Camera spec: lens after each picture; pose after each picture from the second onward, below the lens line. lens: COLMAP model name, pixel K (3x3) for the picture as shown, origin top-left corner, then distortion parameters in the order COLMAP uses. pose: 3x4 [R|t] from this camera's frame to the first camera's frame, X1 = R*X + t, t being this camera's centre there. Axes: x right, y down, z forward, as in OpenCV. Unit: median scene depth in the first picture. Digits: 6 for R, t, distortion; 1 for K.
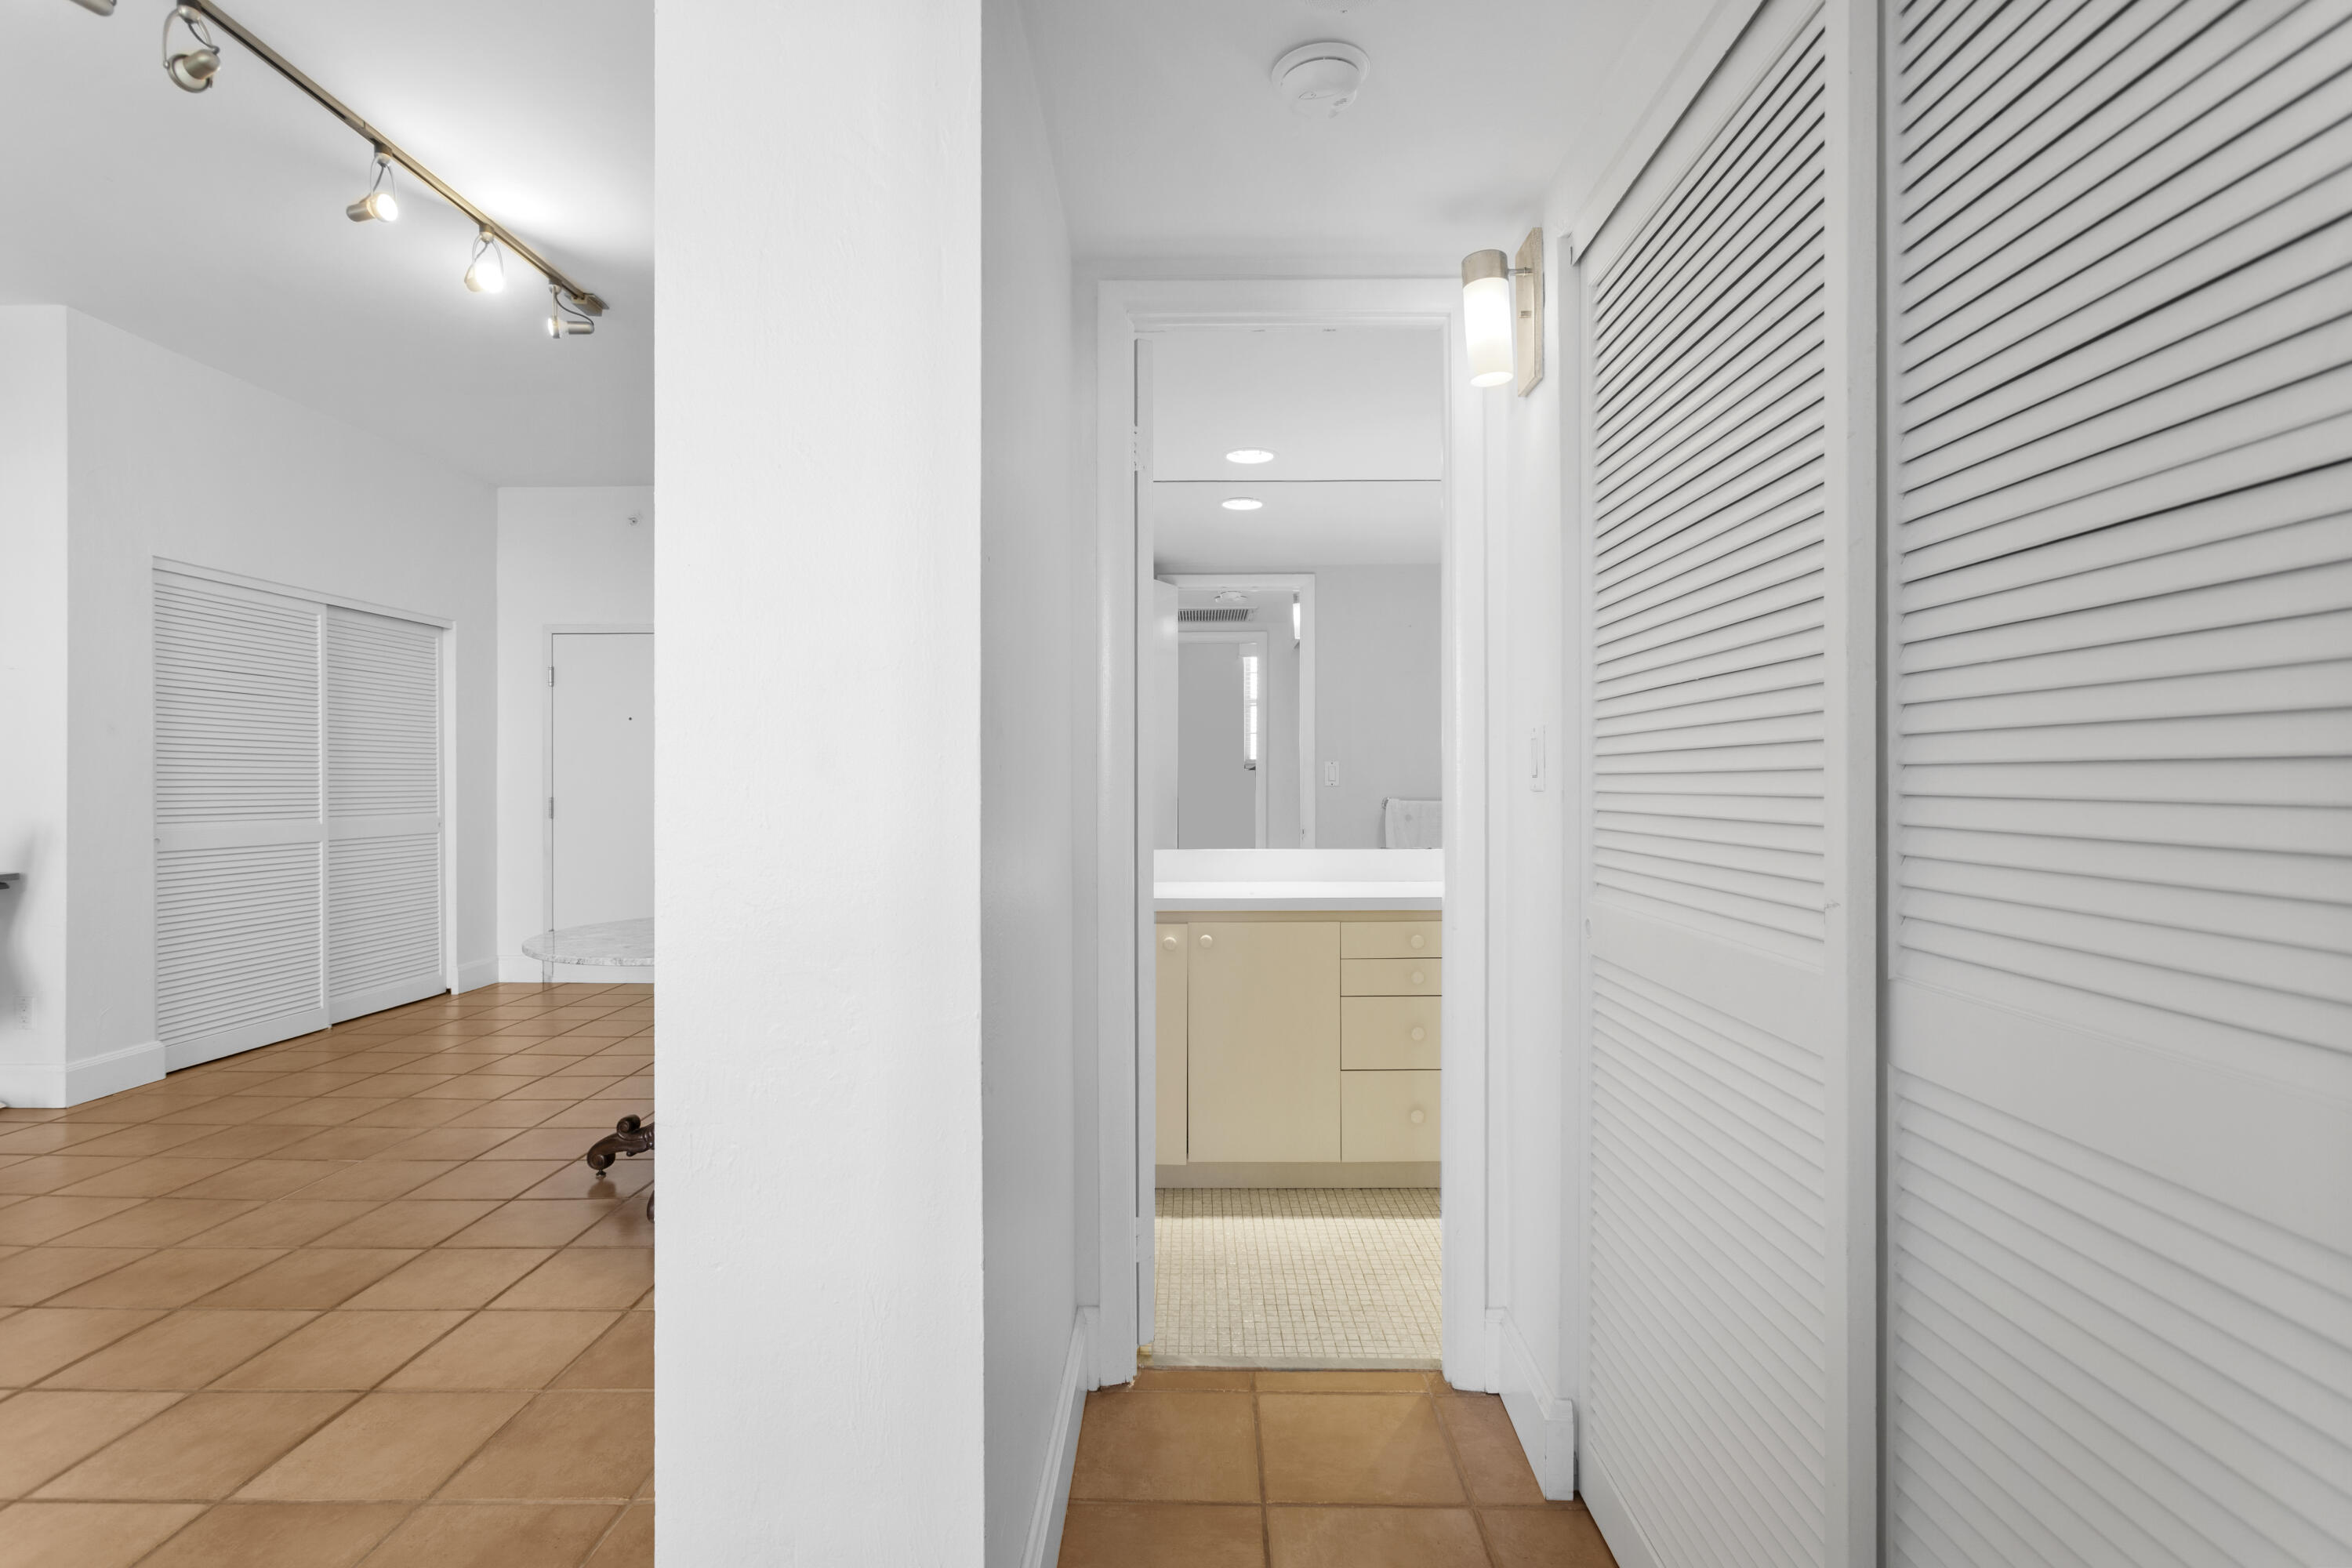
lens RADIAL K [[1135.2, 0, 1178.6], [0, 1135.2, 782.7], [0, 0, 1]] dist [0.004490, 0.000563]
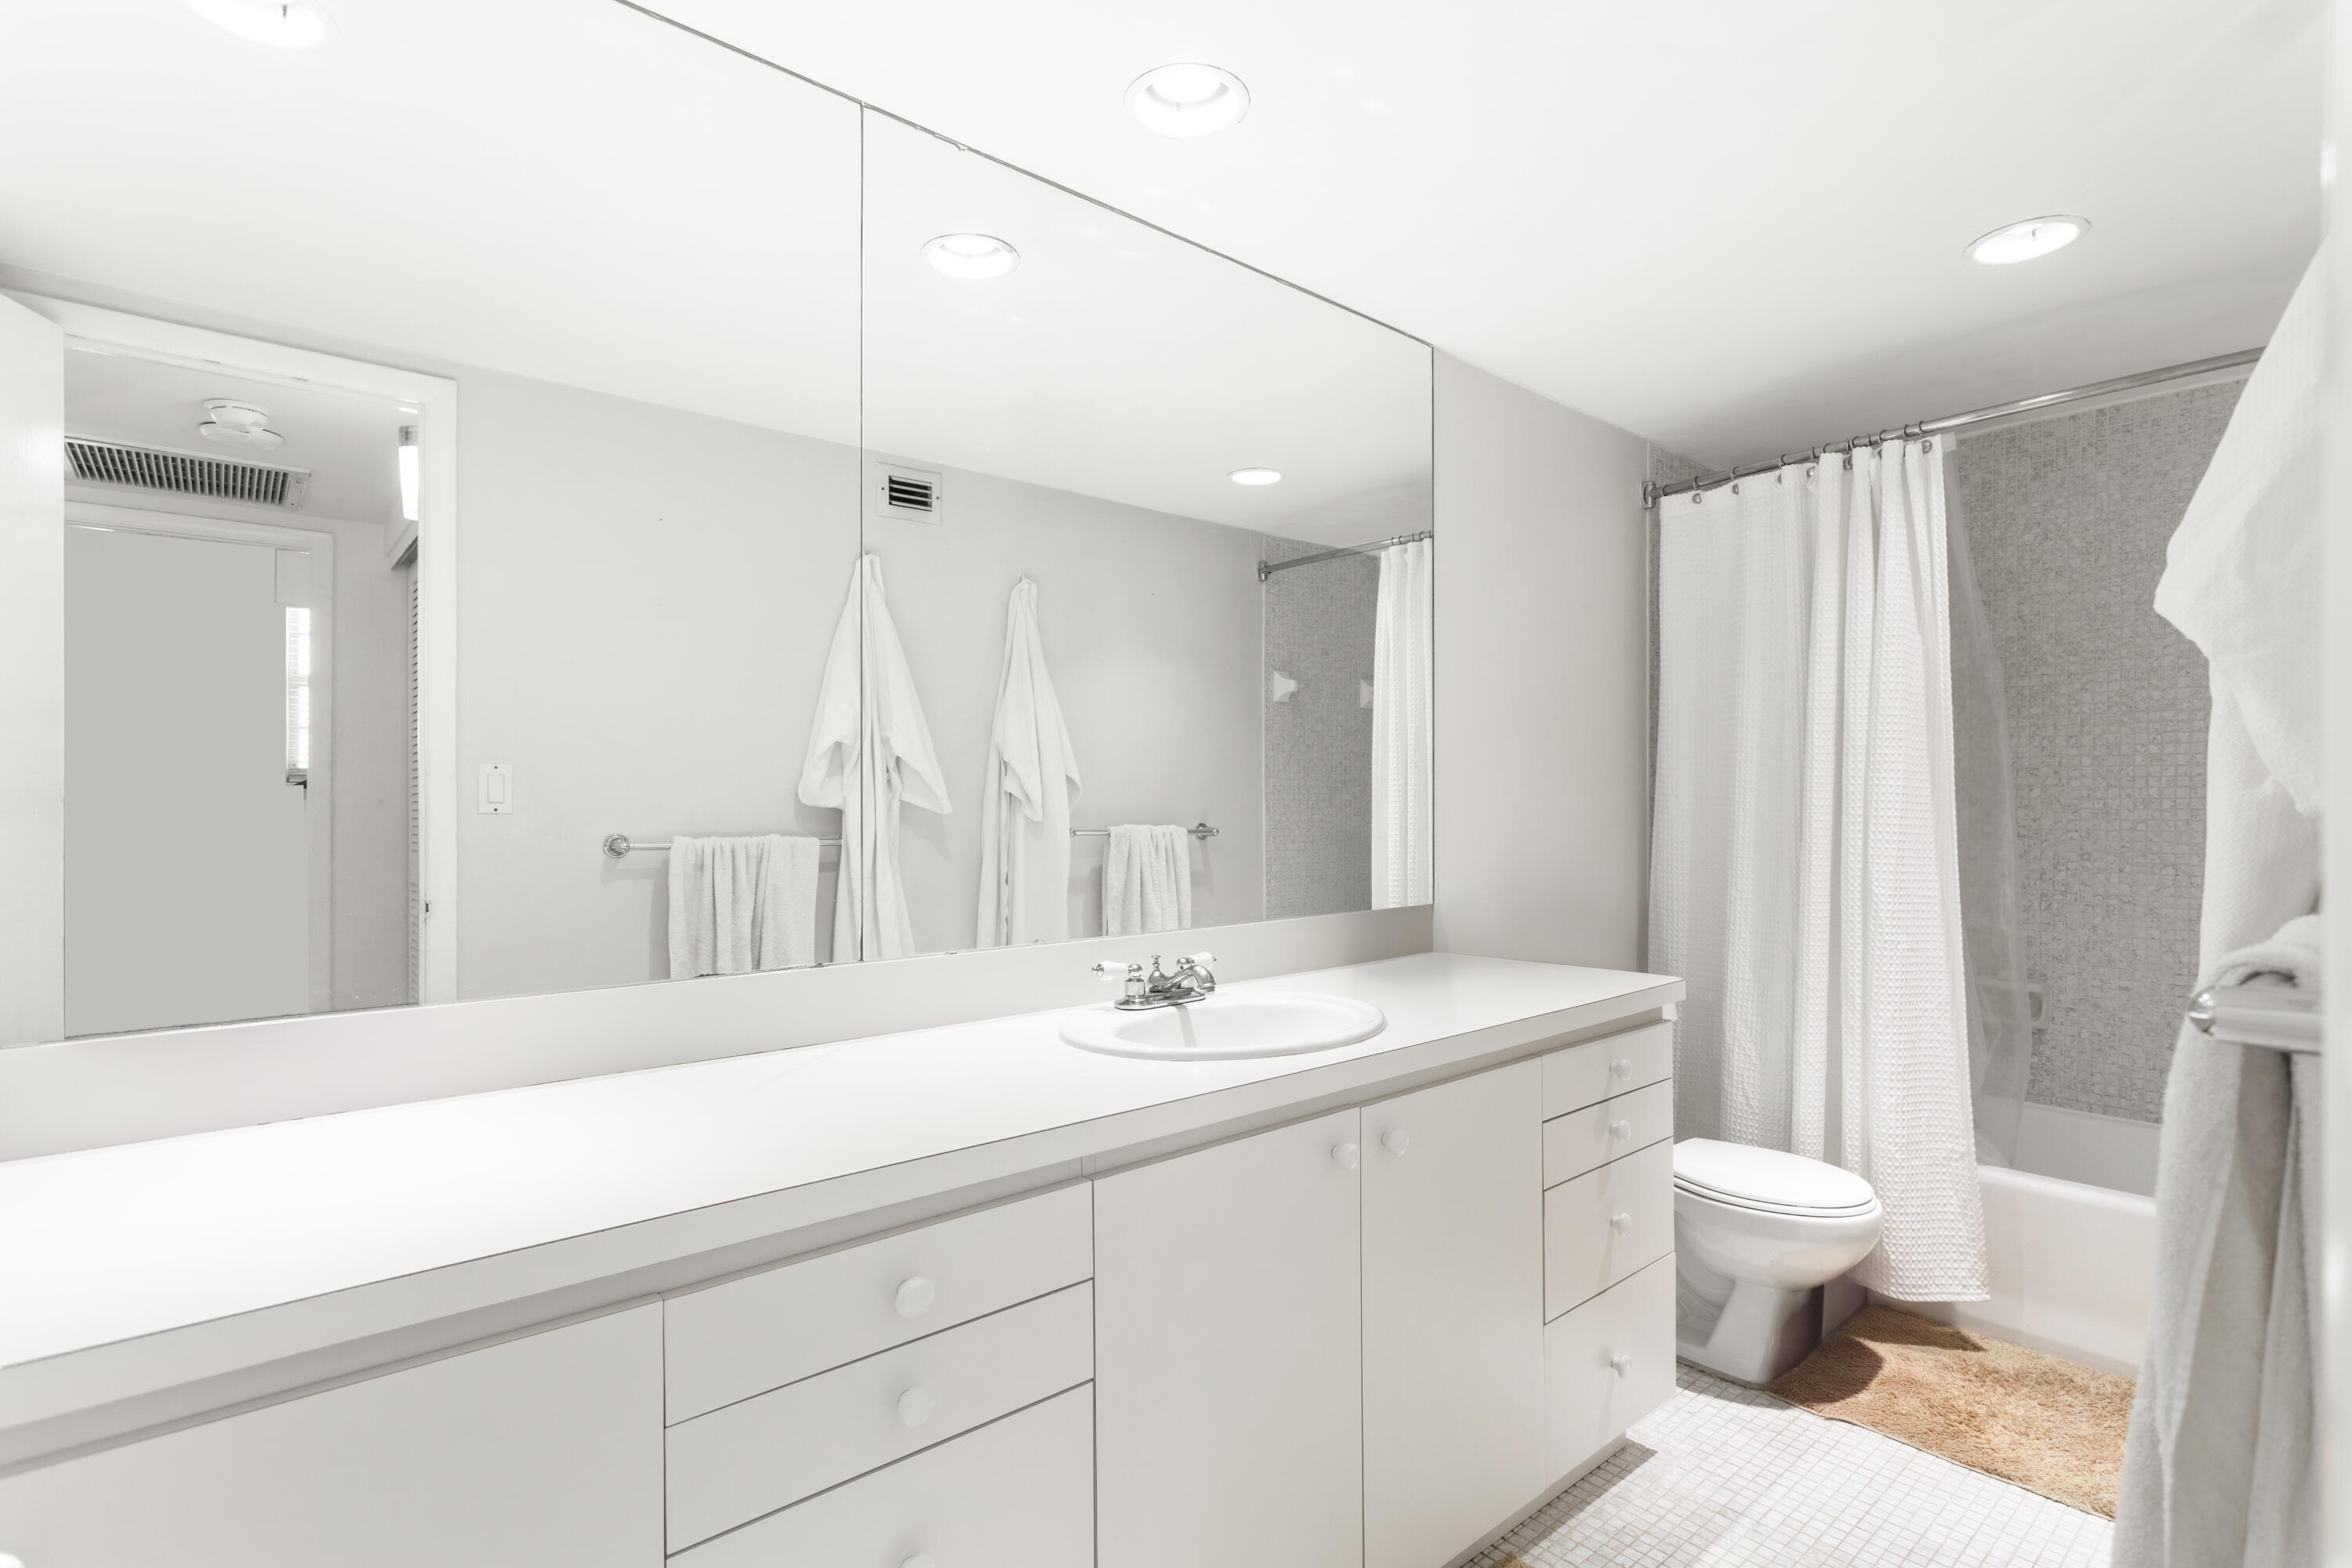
lens RADIAL K [[1135.2, 0, 1175.3], [0, 1135.2, 795.8], [0, 0, 1]] dist [0.004490, 0.000563]
pose [[0.752222, 0.003739, 0.658899, 0.026932], [-0.001383, 0.999991, -0.004096, -0.001274], [-0.658908, 0.002169, 0.752220, 0.385157]]
